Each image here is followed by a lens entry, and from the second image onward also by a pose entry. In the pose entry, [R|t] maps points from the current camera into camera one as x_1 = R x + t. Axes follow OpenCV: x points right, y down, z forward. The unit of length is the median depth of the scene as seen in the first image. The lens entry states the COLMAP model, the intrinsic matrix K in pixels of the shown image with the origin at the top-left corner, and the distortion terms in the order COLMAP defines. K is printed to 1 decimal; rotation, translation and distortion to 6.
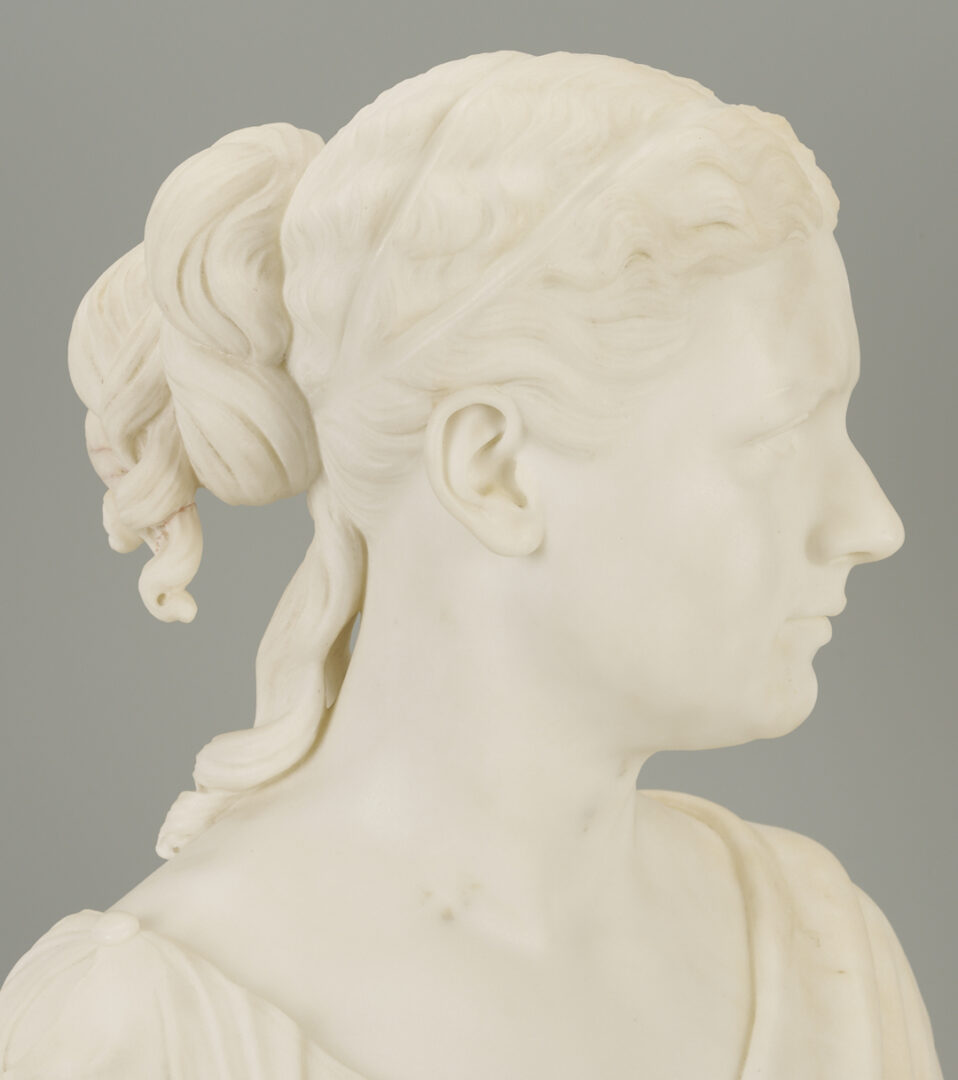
lens RADIAL K [[6310.5, 0, 479.0], [0, 6310.5, 540.0], [0, 0, 1]] dist [-0.286560, 1.419795]
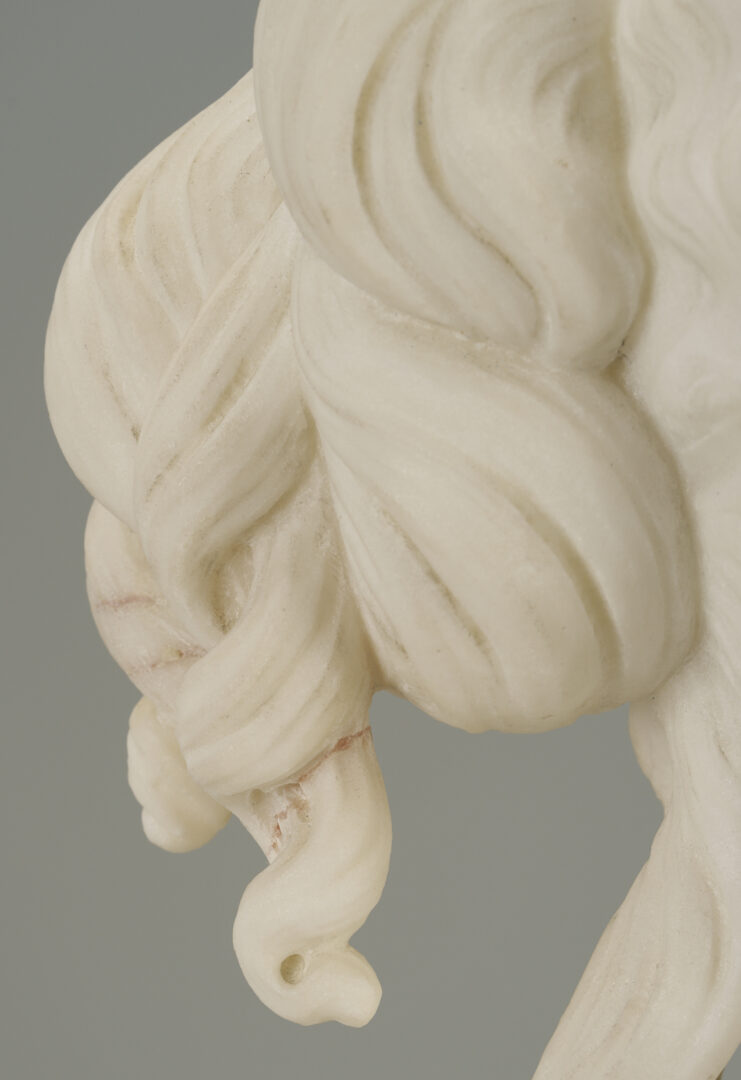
lens RADIAL K [[4917.8, 0, 370.5], [0, 4917.8, 540.0], [0, 0, 1]] dist [-0.157776, -2.352048]
pose [[0.998868, -0.008493, 0.046810, -0.060273], [0.010840, 0.998685, -0.050114, -0.002137], [-0.046323, 0.050565, 0.997646, 0.694244]]
